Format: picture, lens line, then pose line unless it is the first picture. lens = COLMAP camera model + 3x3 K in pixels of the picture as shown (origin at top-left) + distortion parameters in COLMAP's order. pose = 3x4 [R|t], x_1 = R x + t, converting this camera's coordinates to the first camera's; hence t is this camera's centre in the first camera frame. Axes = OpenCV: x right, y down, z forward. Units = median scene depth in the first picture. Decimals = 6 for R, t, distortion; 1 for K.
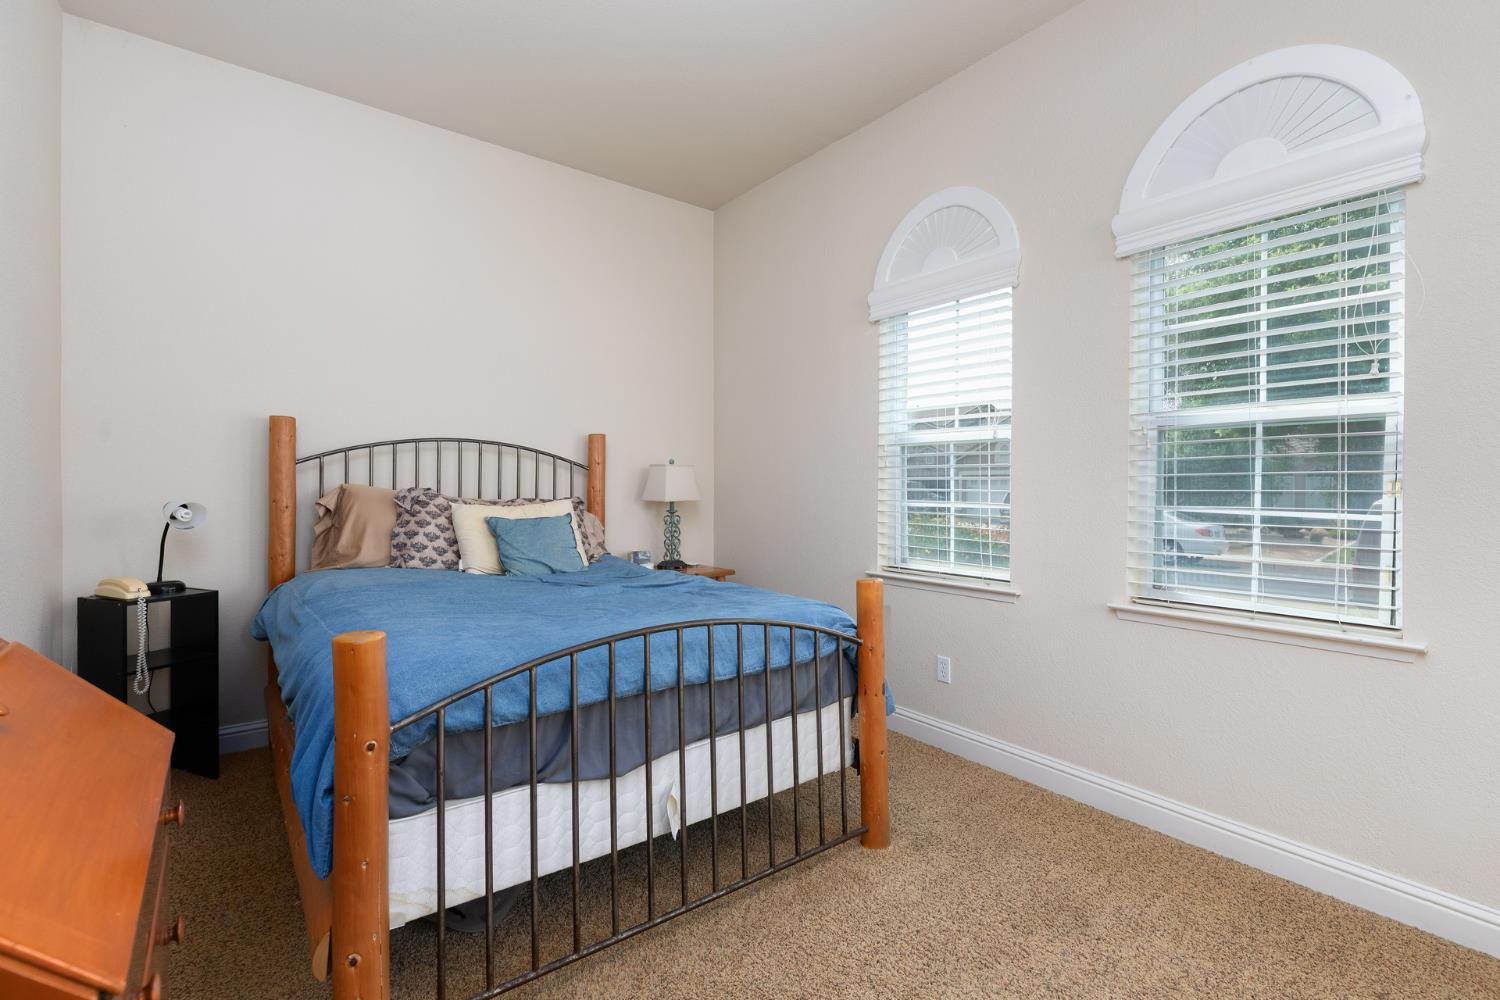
lens RADIAL K [[628.0, 0, 749.9], [0, 628.0, 447.5], [0, 0, 1]] dist [0.000008, -0.000133]
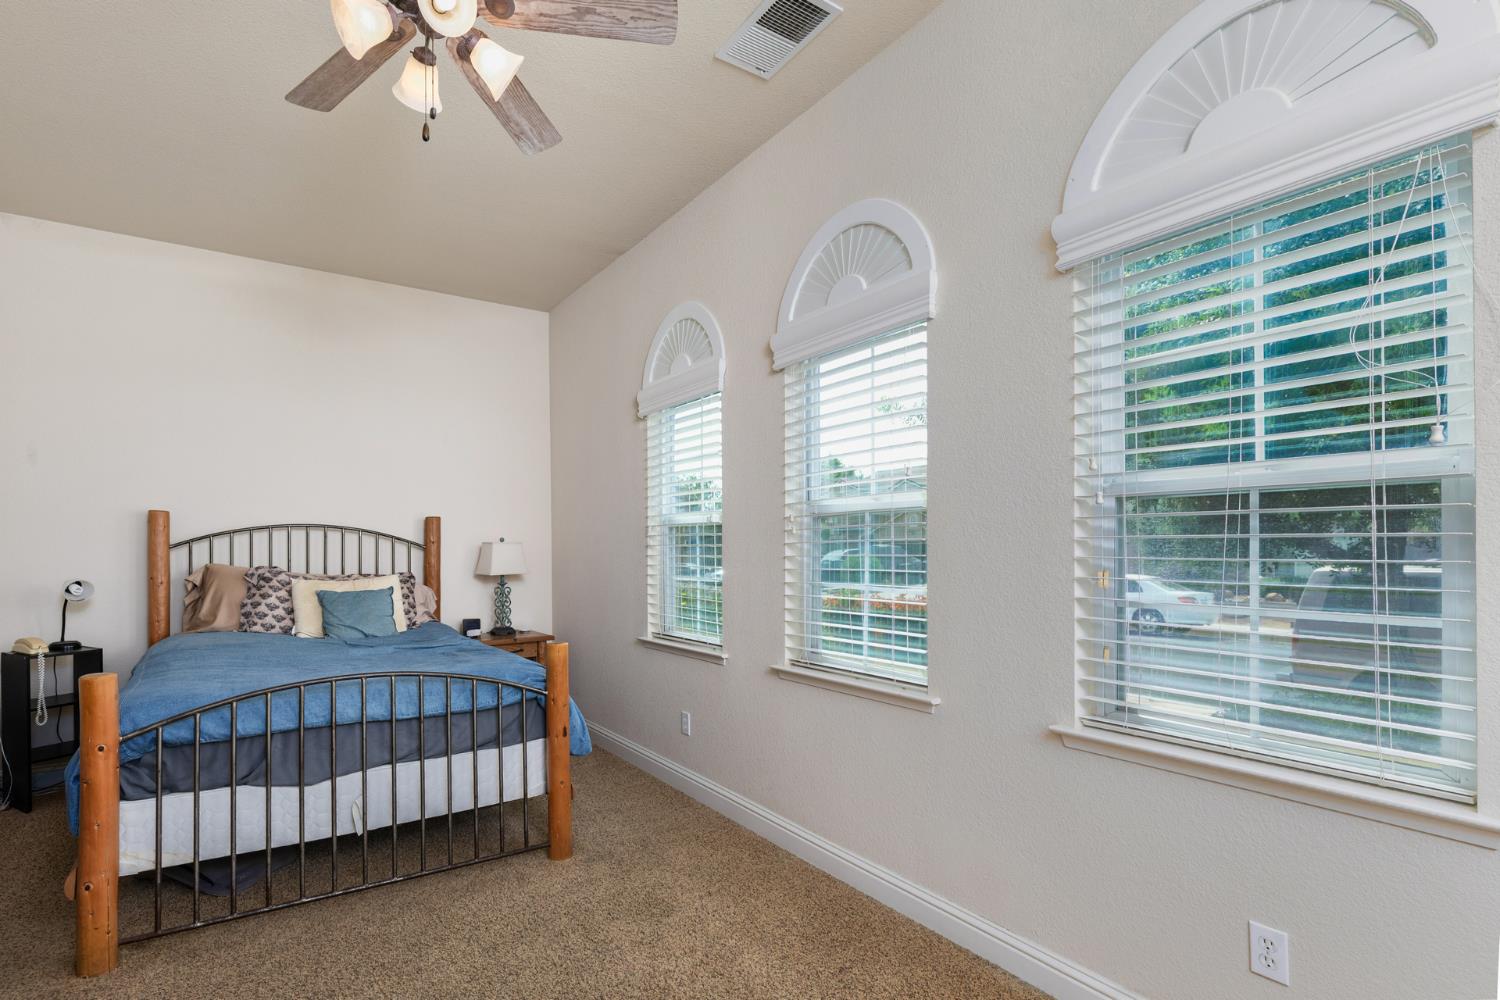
lens RADIAL K [[694.2, 0, 750.0], [0, 694.2, 500.0], [0, 0, 1]] dist [-0.001540, -0.000313]
pose [[0.994303, -0.015114, -0.105515, 0.568563], [0.014604, 0.999878, -0.005603, -0.045059], [0.105587, 0.004030, 0.994402, -0.248662]]
